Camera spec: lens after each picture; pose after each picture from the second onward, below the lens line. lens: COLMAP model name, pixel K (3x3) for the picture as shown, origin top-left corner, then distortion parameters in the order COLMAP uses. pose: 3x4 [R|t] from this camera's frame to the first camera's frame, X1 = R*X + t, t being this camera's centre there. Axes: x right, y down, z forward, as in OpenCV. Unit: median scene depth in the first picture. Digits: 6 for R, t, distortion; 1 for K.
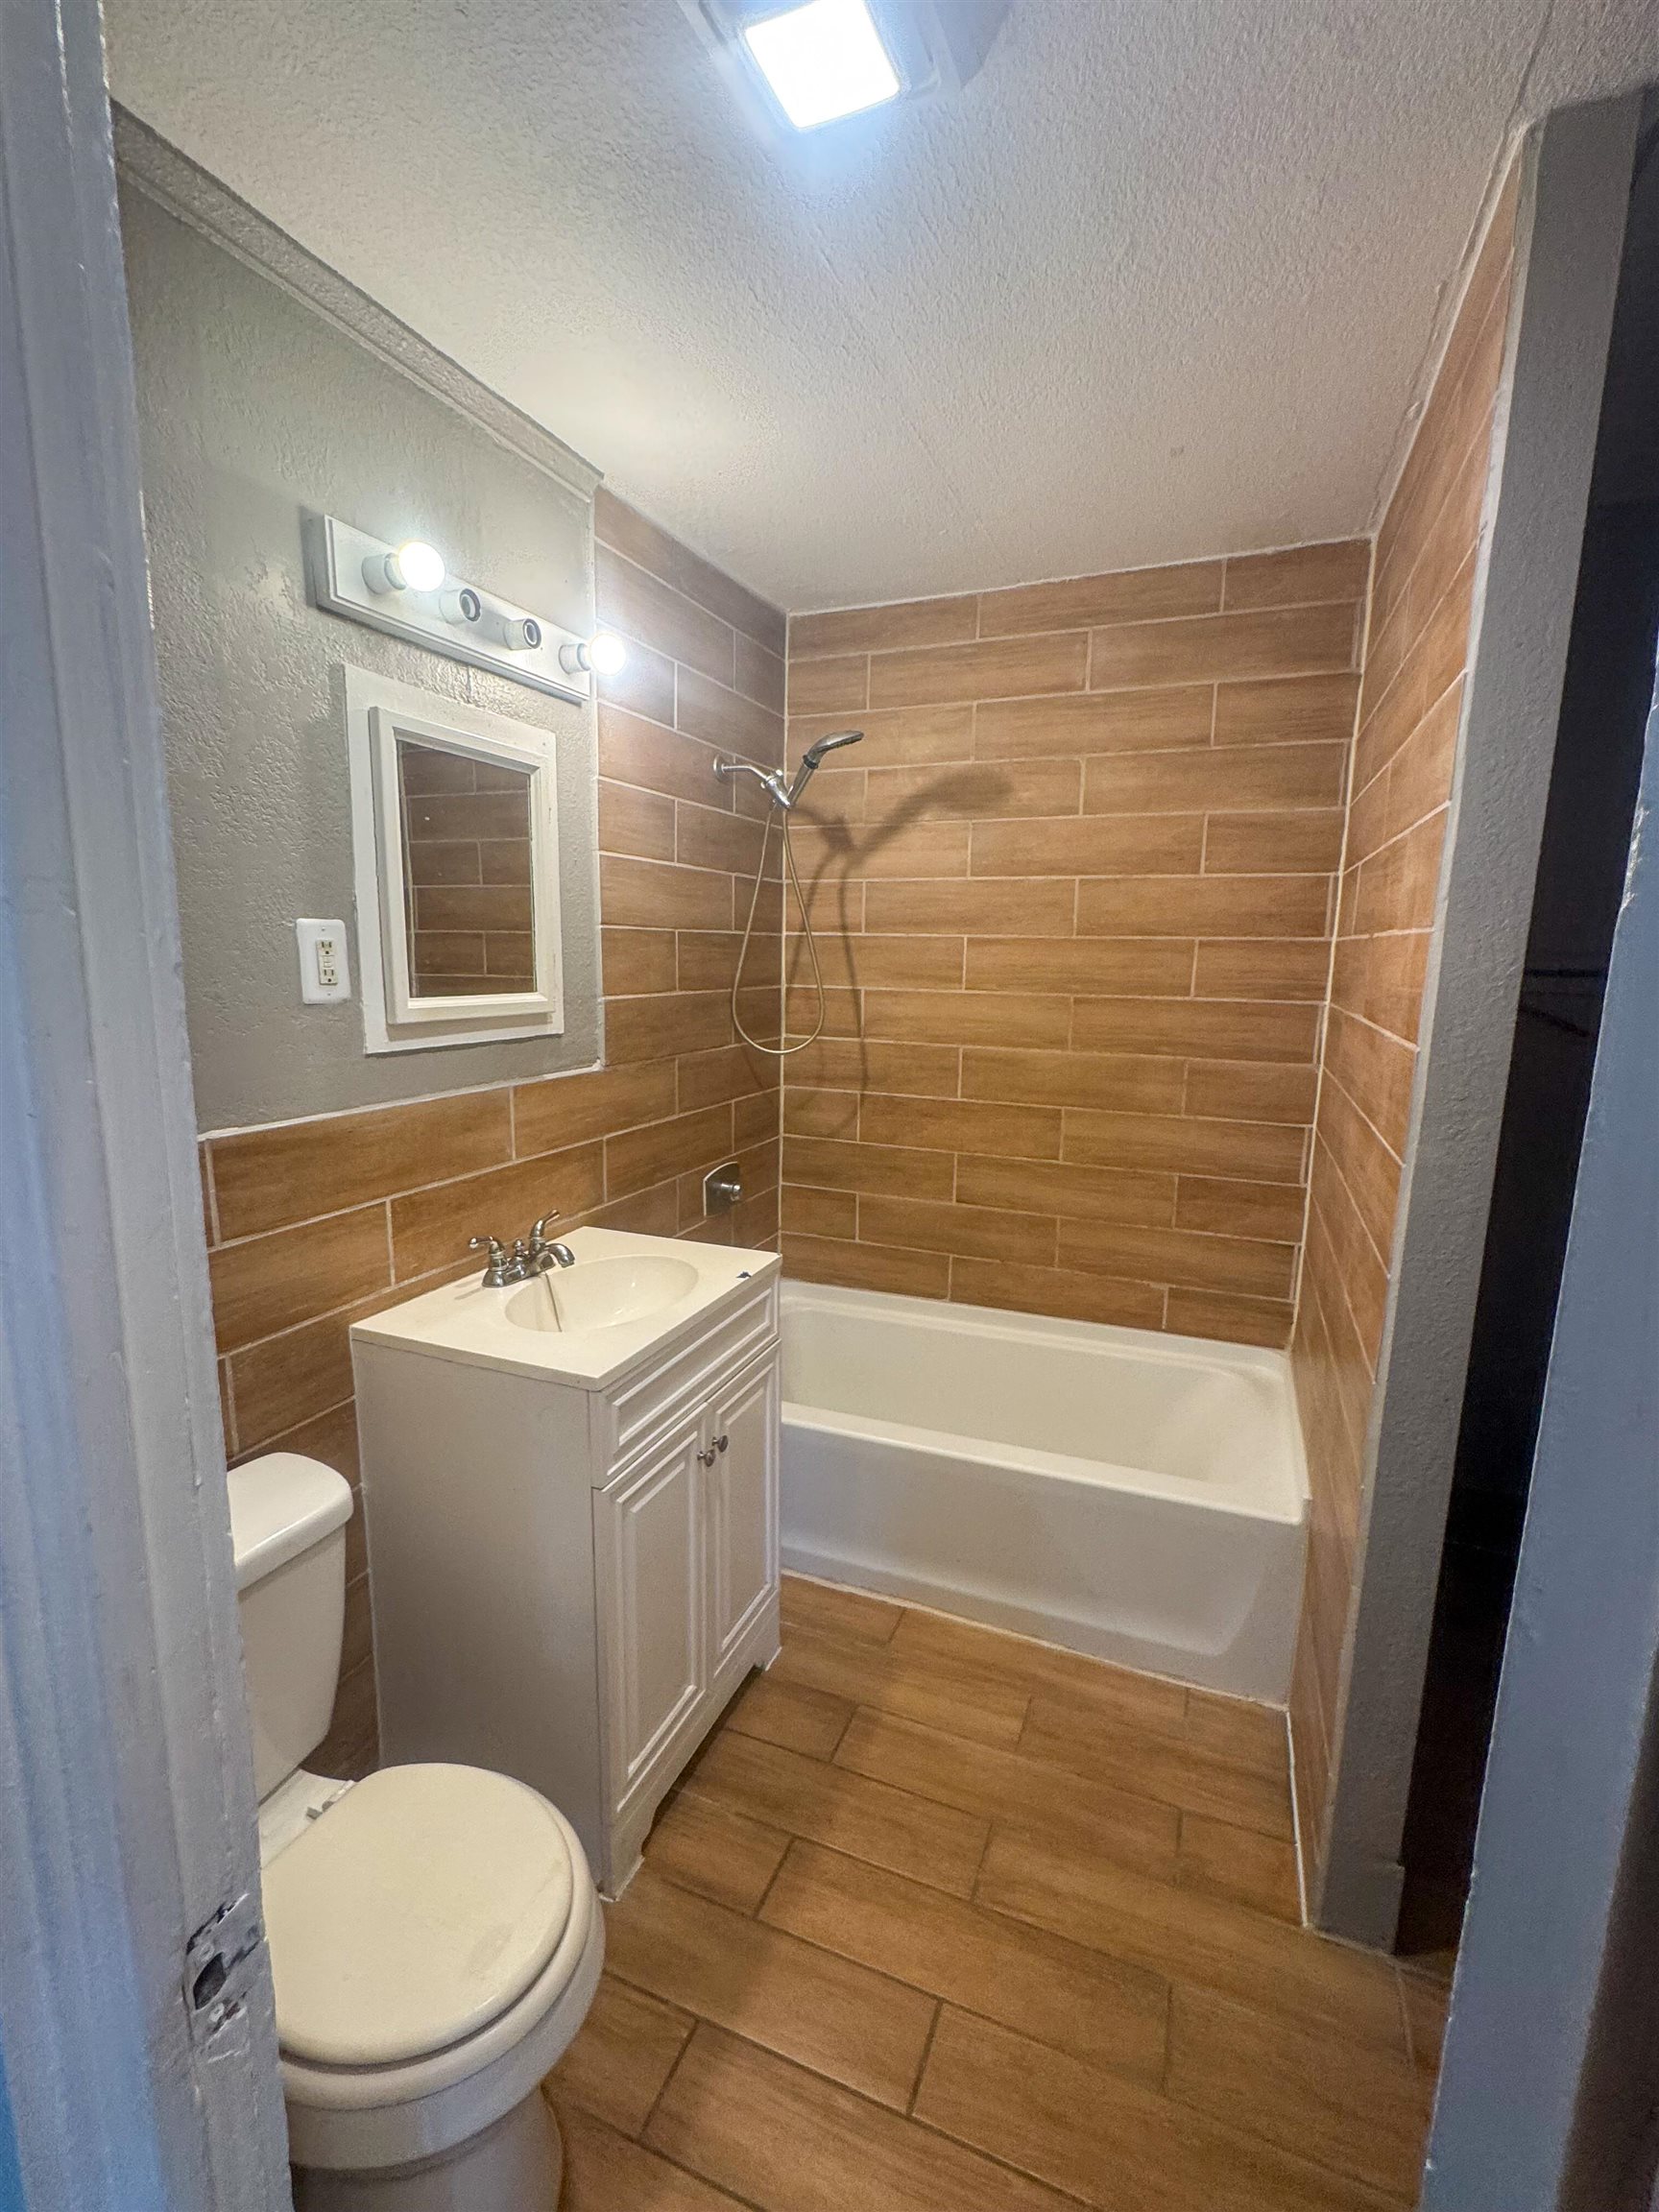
lens RADIAL K [[955.6, 0, 827.1], [0, 955.6, 1110.5], [0, 0, 1]] dist [-0.003022, -0.000777]
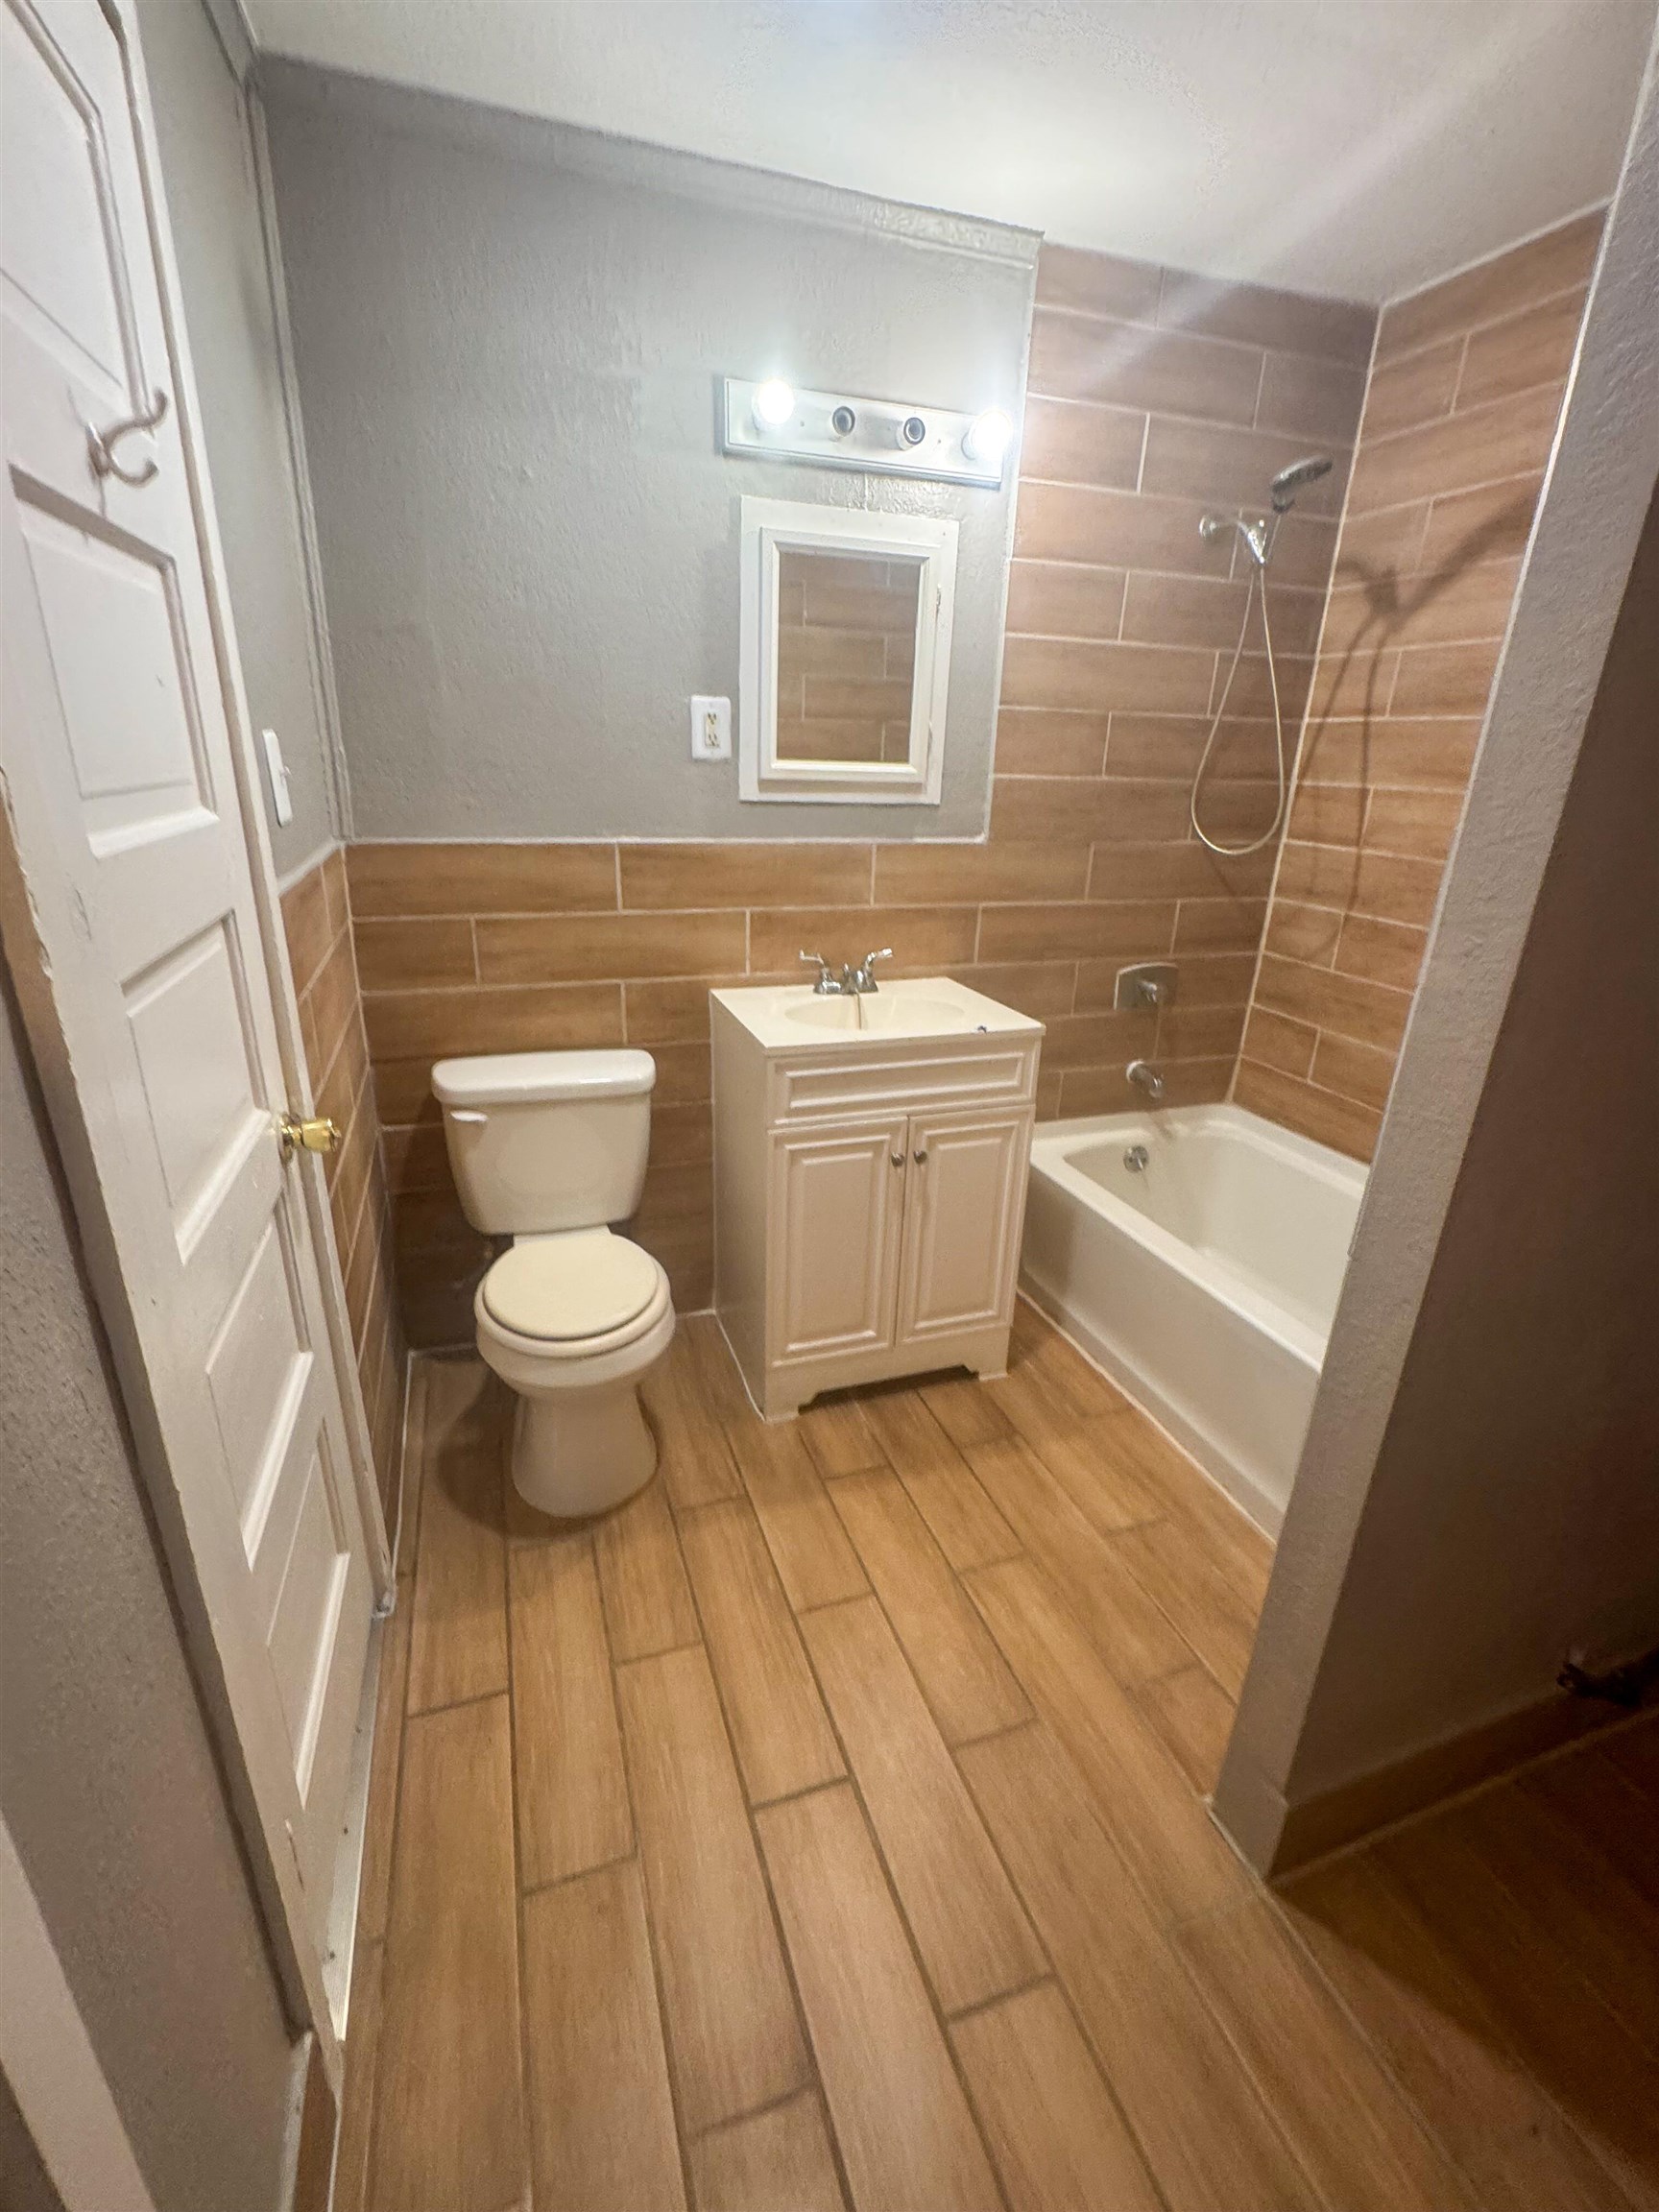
lens RADIAL K [[955.6, 0, 829.5], [0, 955.6, 1104.1], [0, 0, 1]] dist [-0.003022, -0.000777]
pose [[0.667707, 0.261544, -0.696966, 0.507235], [-0.141228, 0.963751, 0.226359, 0.025151], [0.730905, -0.052710, 0.680441, 0.088215]]
